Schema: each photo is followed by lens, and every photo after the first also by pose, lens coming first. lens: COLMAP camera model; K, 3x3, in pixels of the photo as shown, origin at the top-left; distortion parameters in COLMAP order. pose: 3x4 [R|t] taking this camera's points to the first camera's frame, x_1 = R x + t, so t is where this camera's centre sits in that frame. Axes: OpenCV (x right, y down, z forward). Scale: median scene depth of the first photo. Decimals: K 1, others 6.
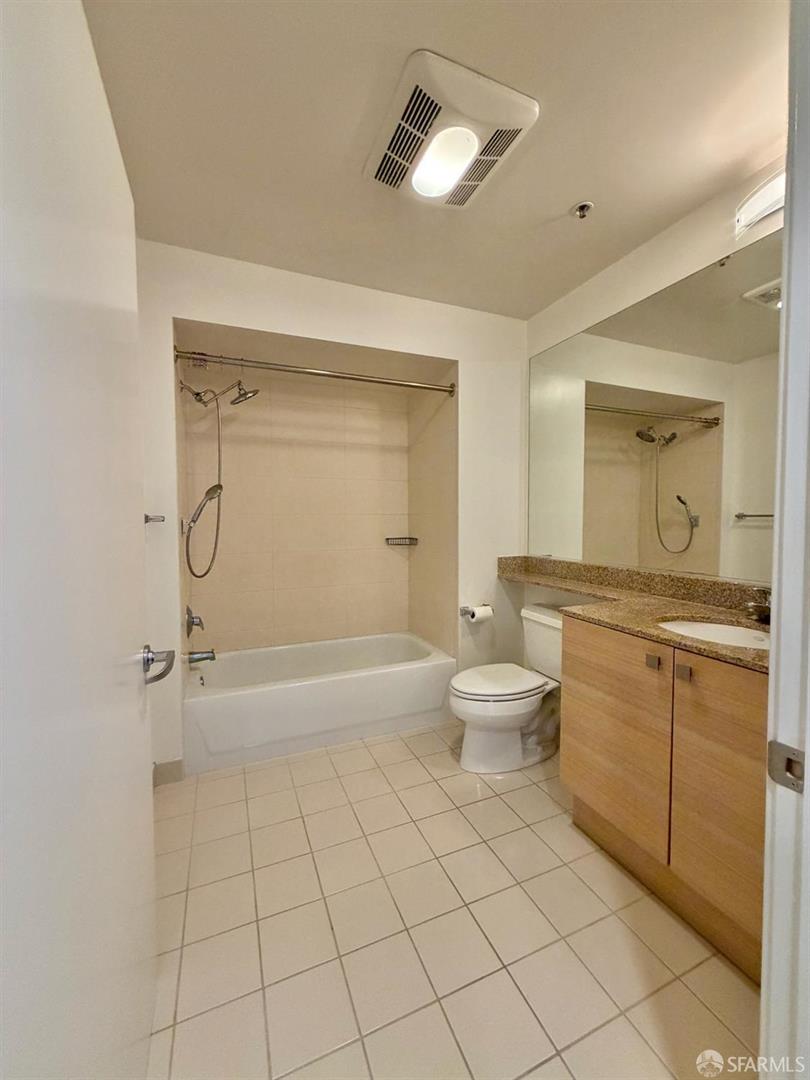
lens RADIAL K [[437.1, 0, 406.4], [0, 437.1, 534.9], [0, 0, 1]] dist [-0.005244, 0.000453]
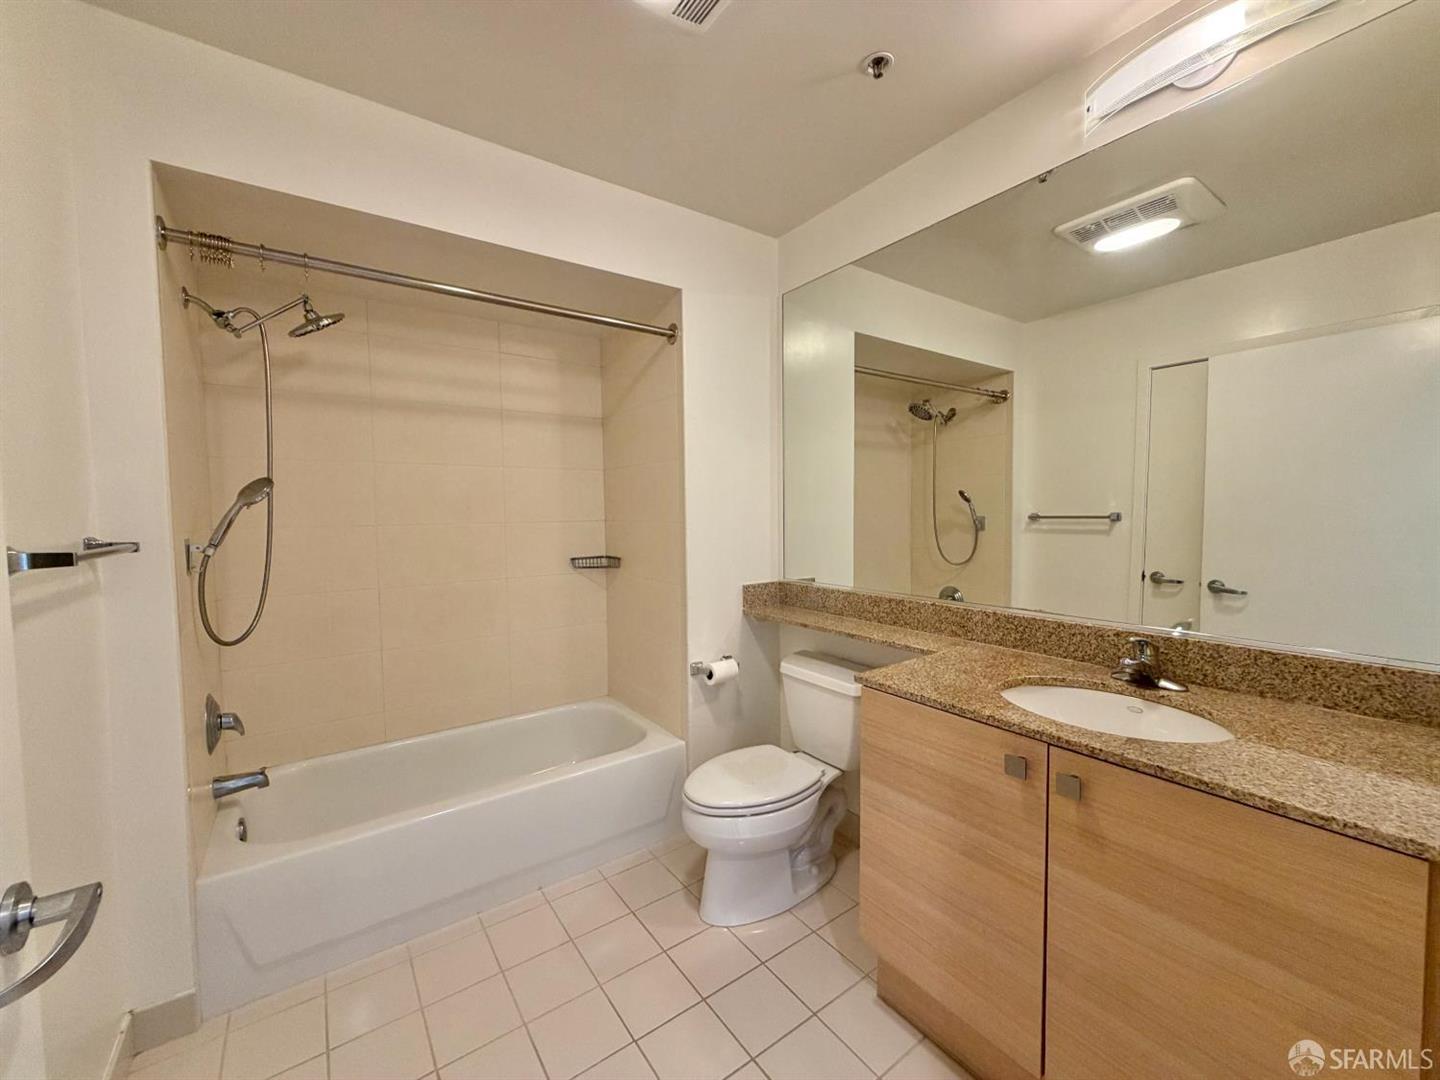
lens RADIAL K [[582.8, 0, 720.0], [0, 582.8, 540.0], [0, 0, 1]] dist [-0.005244, 0.000453]
pose [[0.976444, -0.018533, 0.214971, -0.021454], [0.016752, 0.999809, 0.010106, -0.032020], [-0.215118, -0.006267, 0.976568, 0.139889]]
